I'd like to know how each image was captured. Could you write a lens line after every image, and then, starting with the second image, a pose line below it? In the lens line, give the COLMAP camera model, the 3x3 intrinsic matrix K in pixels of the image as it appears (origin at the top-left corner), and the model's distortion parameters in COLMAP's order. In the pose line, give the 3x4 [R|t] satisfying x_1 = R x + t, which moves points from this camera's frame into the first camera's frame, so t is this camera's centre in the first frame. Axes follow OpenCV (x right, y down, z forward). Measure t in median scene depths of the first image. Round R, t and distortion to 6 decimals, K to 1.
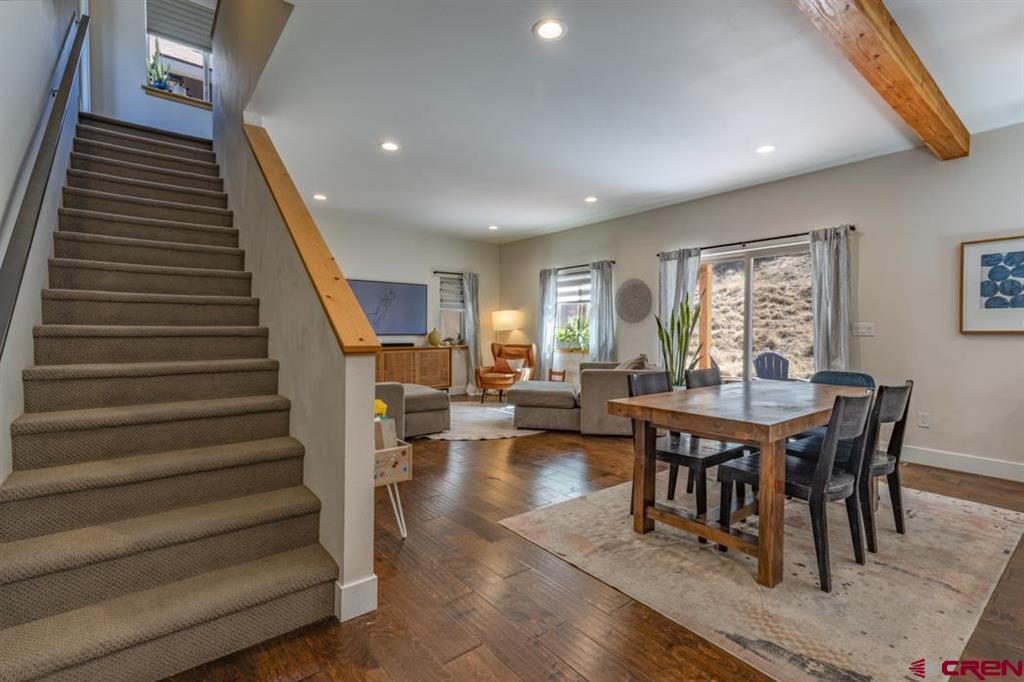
lens RADIAL K [[463.5, 0, 504.3], [0, 463.5, 342.3], [0, 0, 1]] dist [0.002222, 0.000267]
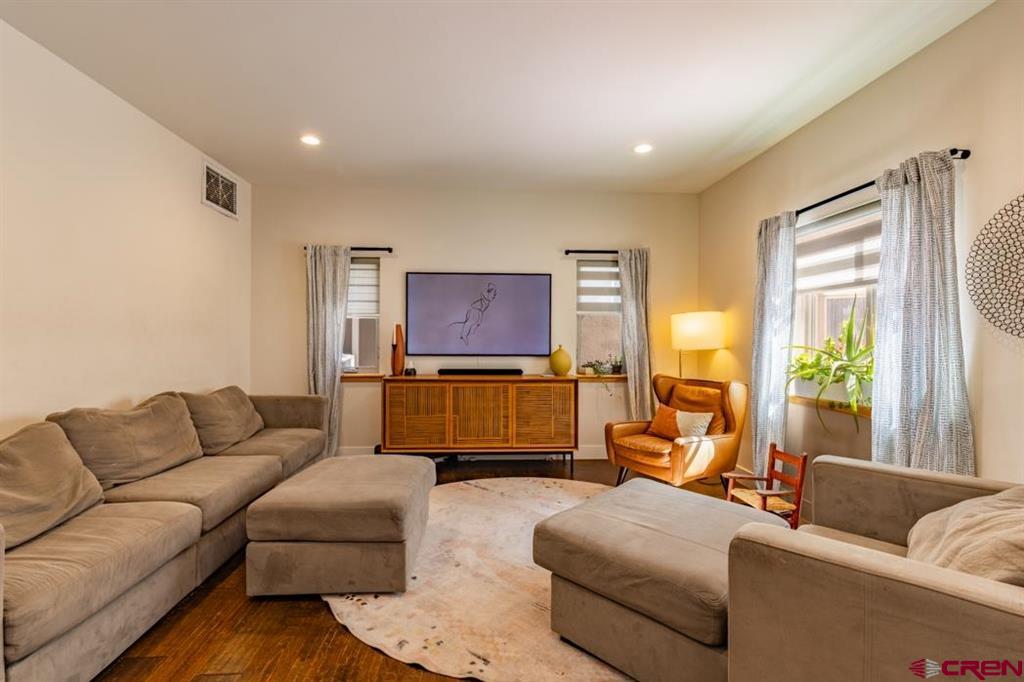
lens RADIAL K [[471.1, 0, 503.0], [0, 471.1, 339.6], [0, 0, 1]] dist [0.004745, -0.000099]
pose [[0.813317, 0.003595, -0.581810, 0.194173], [-0.017872, 0.999663, -0.018806, -0.034215], [0.581547, 0.025693, 0.813107, 0.634277]]
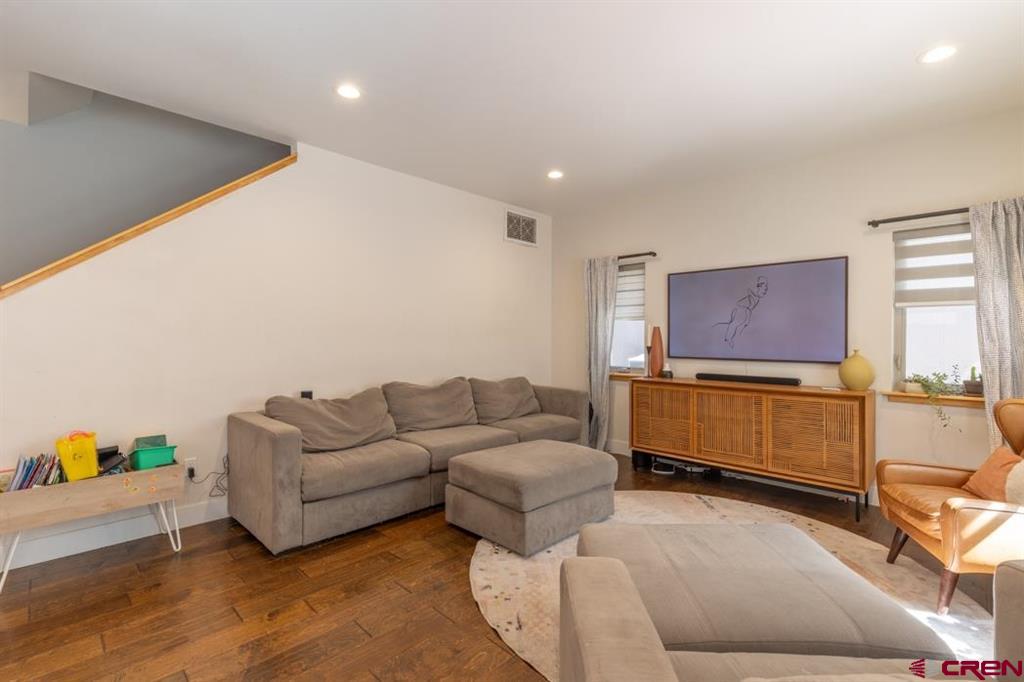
lens RADIAL K [[469.1, 0, 512.0], [0, 469.1, 341.0], [0, 0, 1]] dist [0.007347, -0.000329]
pose [[0.122944, 0.002731, -0.992410, 0.354360], [-0.030464, 0.999535, -0.001023, -0.039141], [0.991946, 0.030358, 0.122970, 0.838579]]
